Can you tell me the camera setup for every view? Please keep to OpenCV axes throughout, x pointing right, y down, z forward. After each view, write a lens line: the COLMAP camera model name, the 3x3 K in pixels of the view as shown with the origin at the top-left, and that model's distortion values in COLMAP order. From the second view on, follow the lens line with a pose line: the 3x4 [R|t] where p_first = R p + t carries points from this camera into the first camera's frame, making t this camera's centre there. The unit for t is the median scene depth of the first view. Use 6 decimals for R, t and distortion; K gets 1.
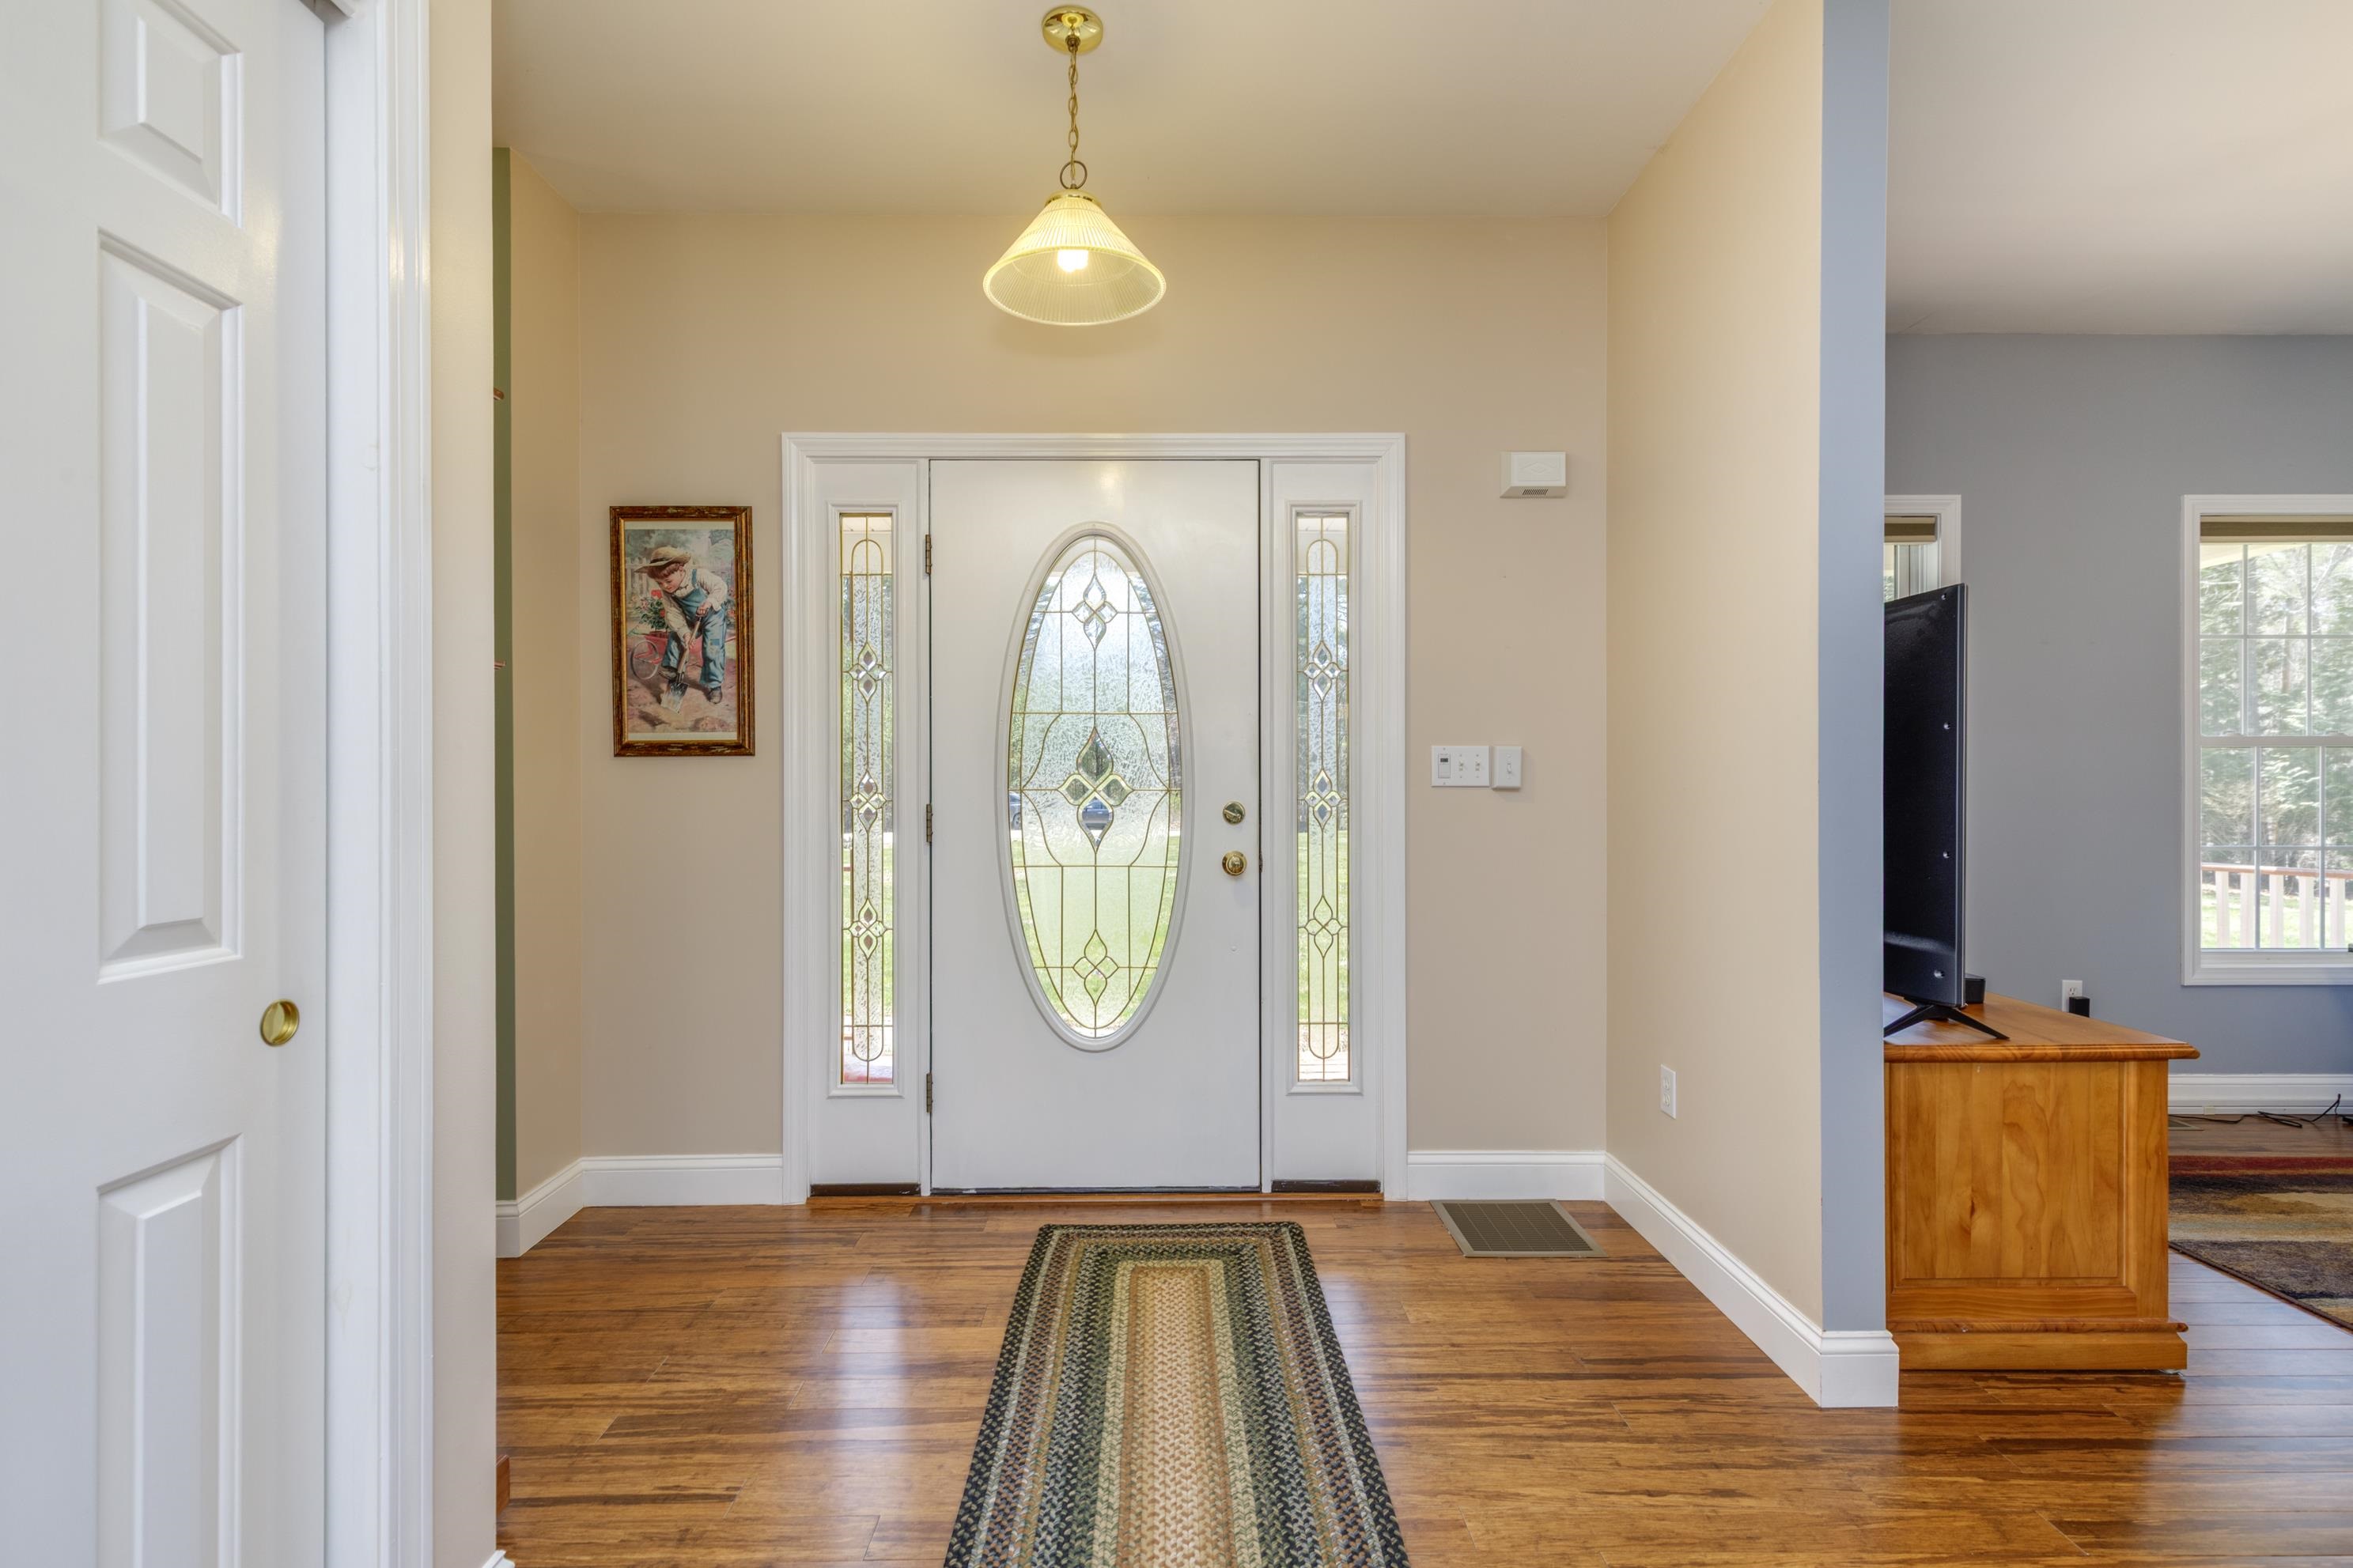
lens RADIAL K [[1057.6, 0, 1151.4], [0, 1057.6, 789.0], [0, 0, 1]] dist [0.005269, -0.001751]
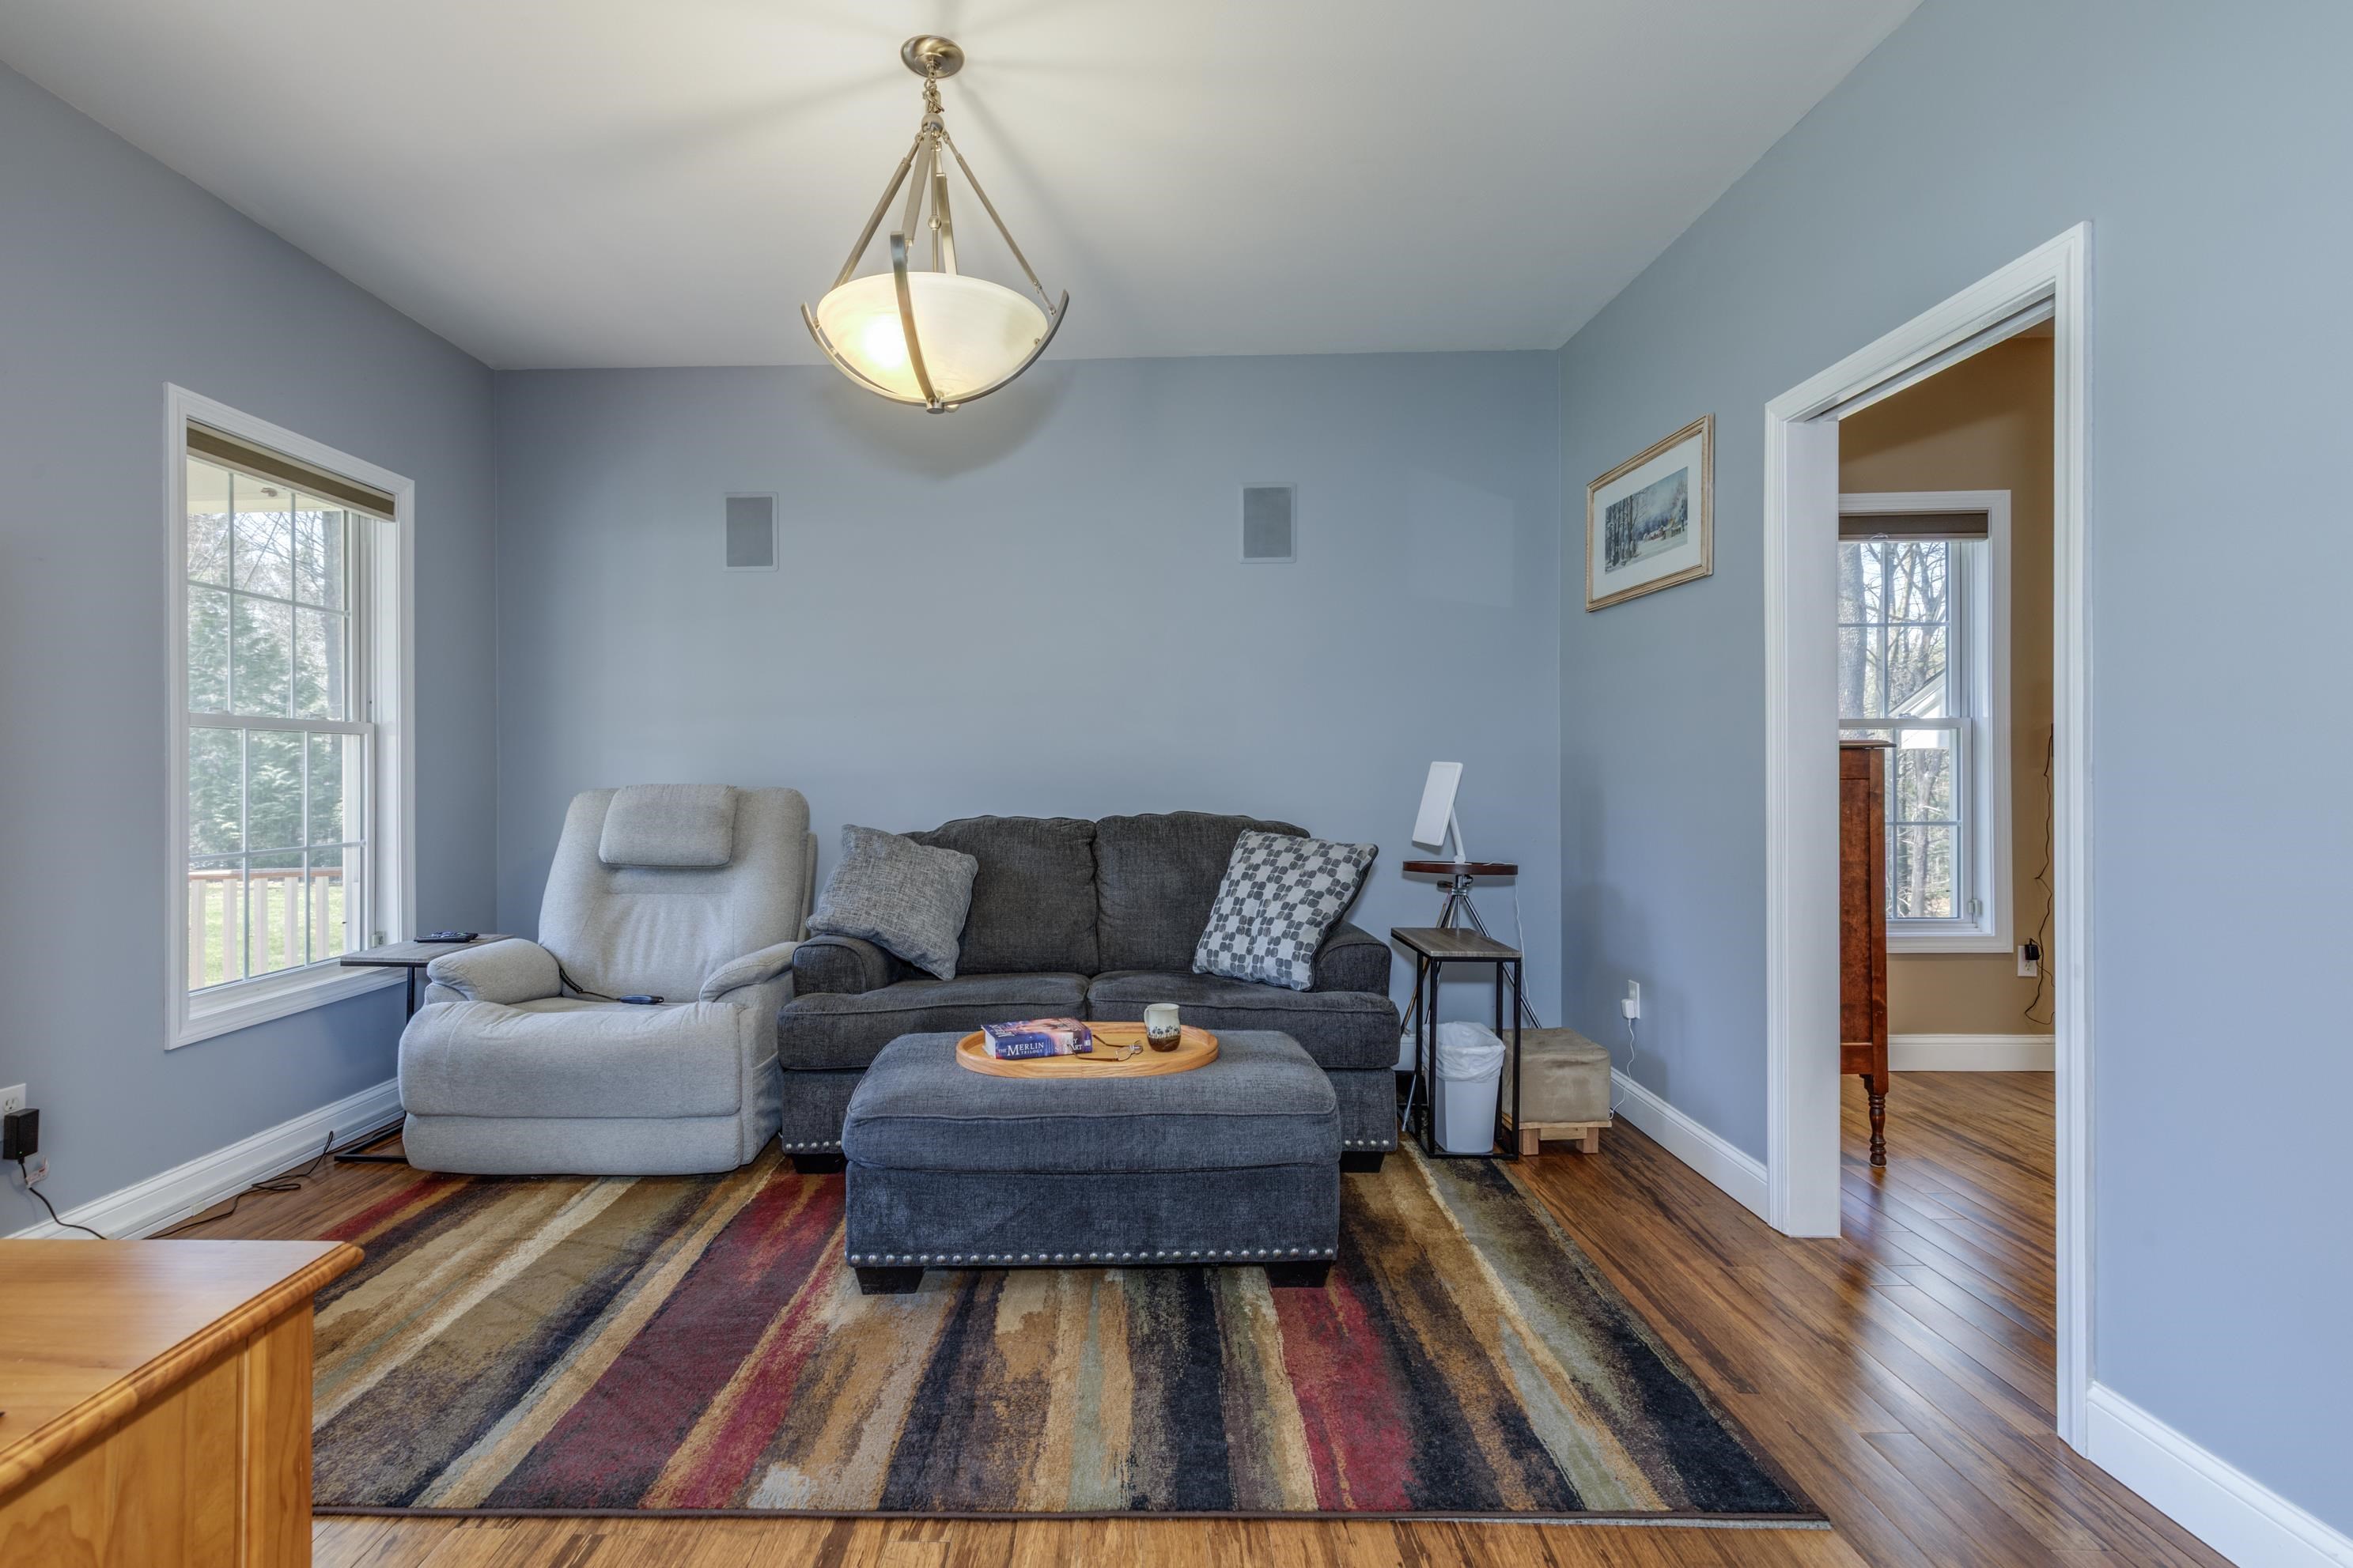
lens RADIAL K [[1081.3, 0, 1159.6], [0, 1081.3, 763.3], [0, 0, 1]] dist [-0.000757, -0.000730]
pose [[-0.003307, 0.011102, 0.999933, 0.289869], [-0.001572, 0.999937, -0.011107, -0.005366], [-0.999993, -0.001608, -0.003289, 0.412147]]
